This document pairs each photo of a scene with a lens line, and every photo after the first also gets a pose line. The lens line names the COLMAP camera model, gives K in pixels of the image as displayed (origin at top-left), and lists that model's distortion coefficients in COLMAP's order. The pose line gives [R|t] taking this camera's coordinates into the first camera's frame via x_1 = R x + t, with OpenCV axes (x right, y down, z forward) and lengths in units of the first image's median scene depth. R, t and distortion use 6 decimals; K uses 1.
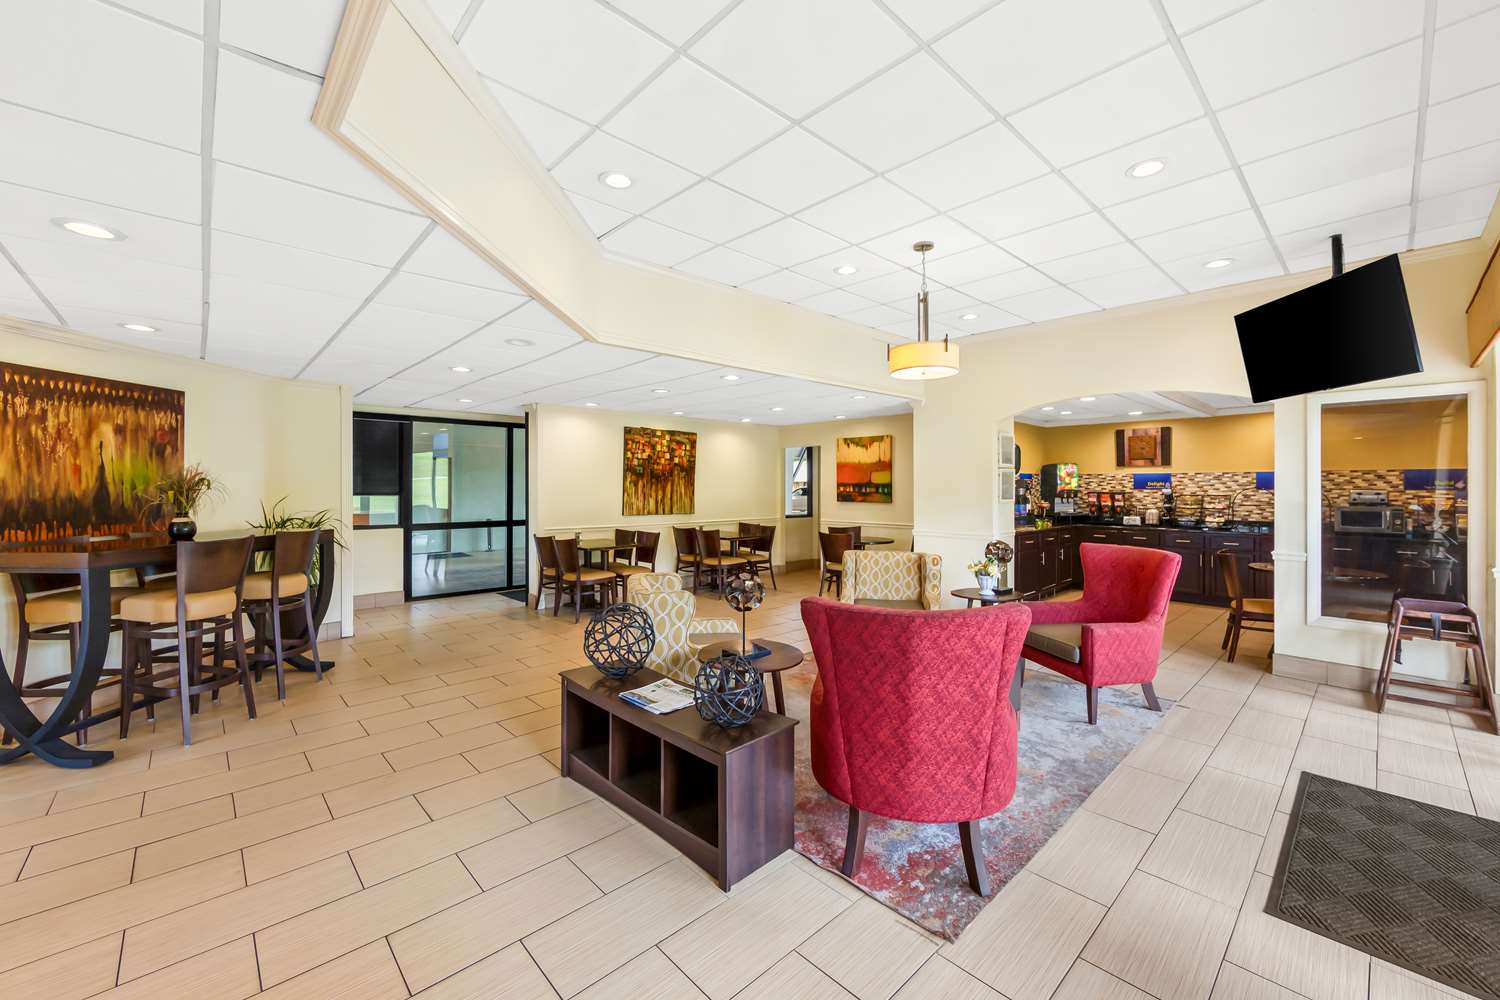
lens RADIAL K [[592.4, 0, 752.4], [0, 592.4, 485.1], [0, 0, 1]] dist [-0.001331, 0.000017]
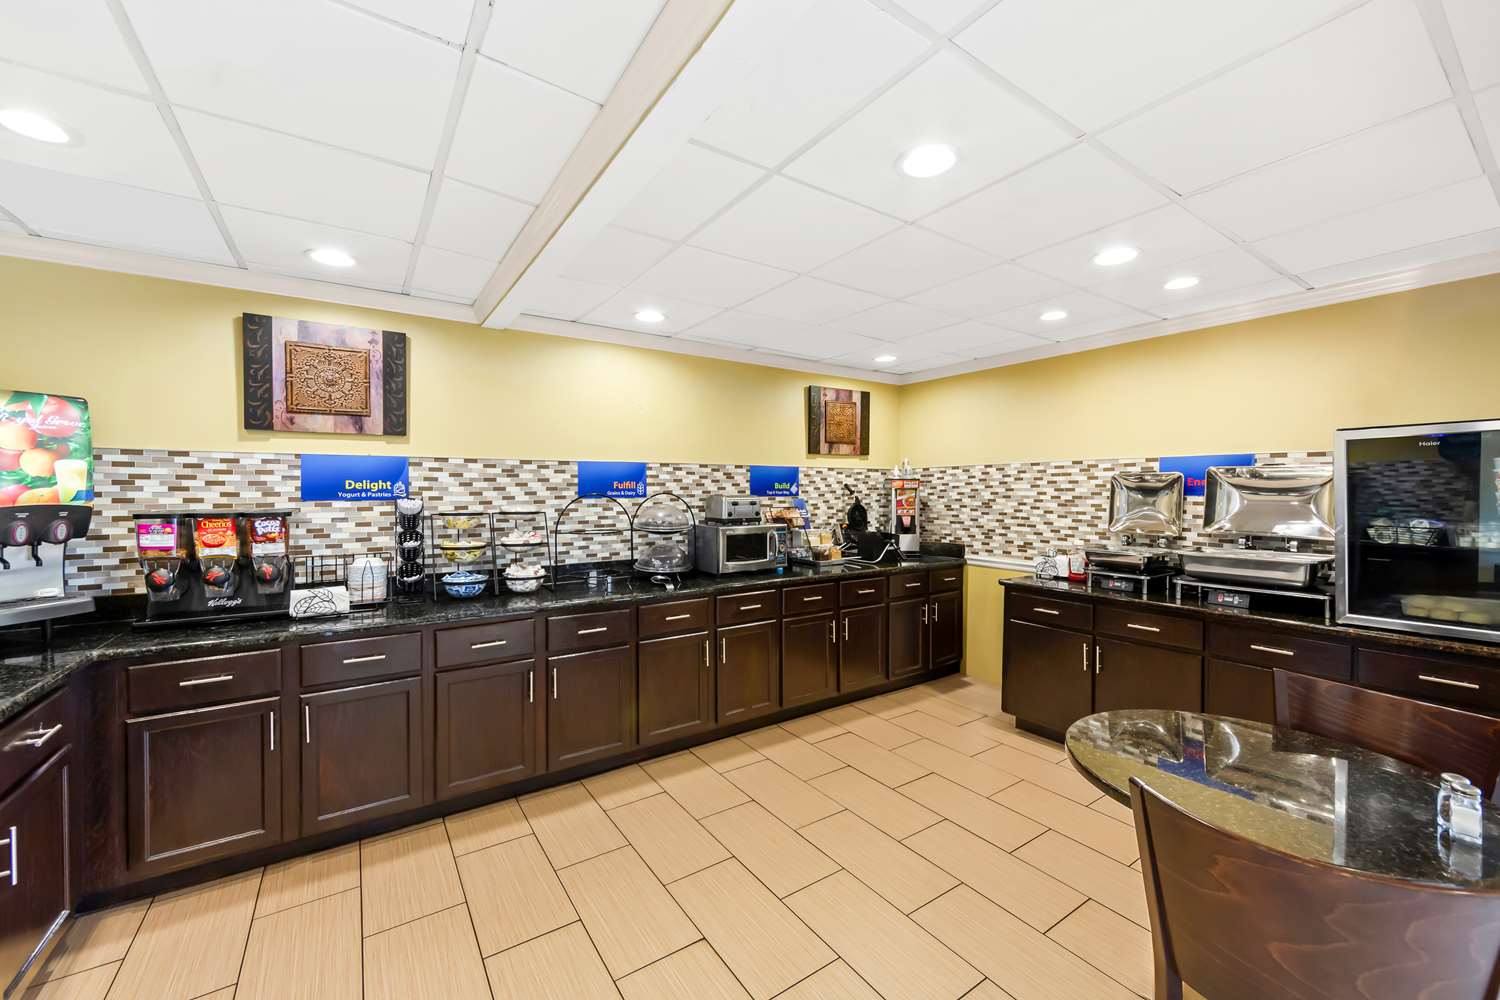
lens RADIAL K [[592.4, 0, 747.1], [0, 592.4, 493.7], [0, 0, 1]] dist [-0.001331, 0.000017]
pose [[0.166076, -0.001214, 0.986112, 0.361700], [0.003828, 0.999993, 0.000586, 0.003640], [-0.986106, 0.003677, 0.166079, 0.709180]]
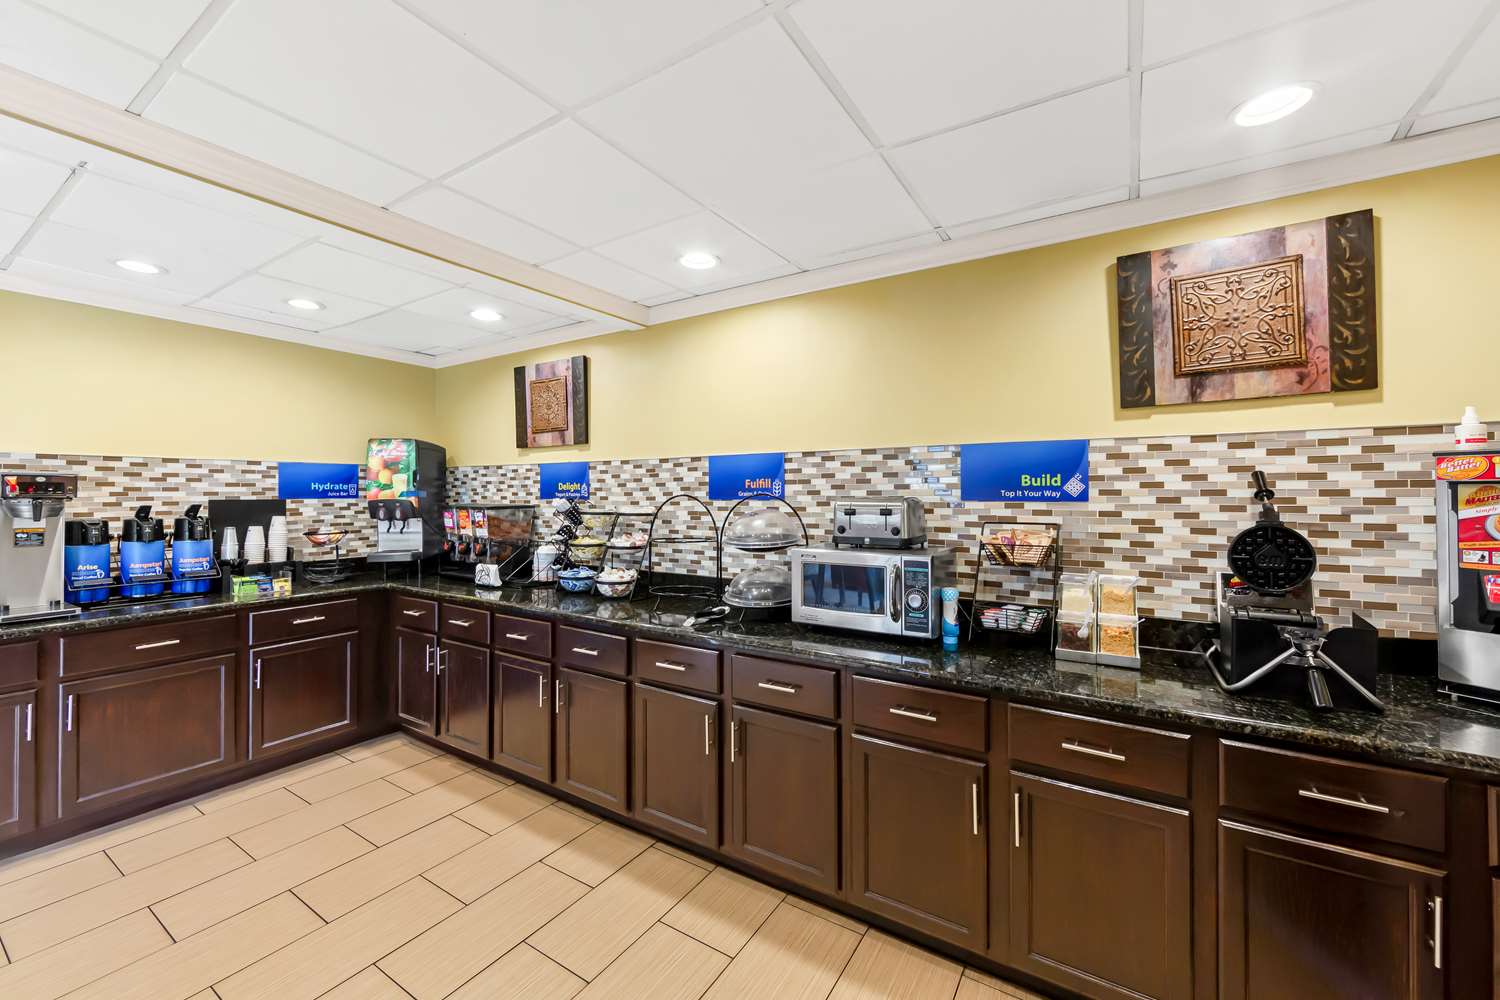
lens RADIAL K [[592.4, 0, 748.9], [0, 592.4, 487.3], [0, 0, 1]] dist [-0.001331, 0.000017]
pose [[0.970669, 0.004103, 0.240385, 0.704072], [-0.001148, 0.999922, -0.012430, 0.003570], [-0.240418, 0.011790, 0.970598, 0.538488]]
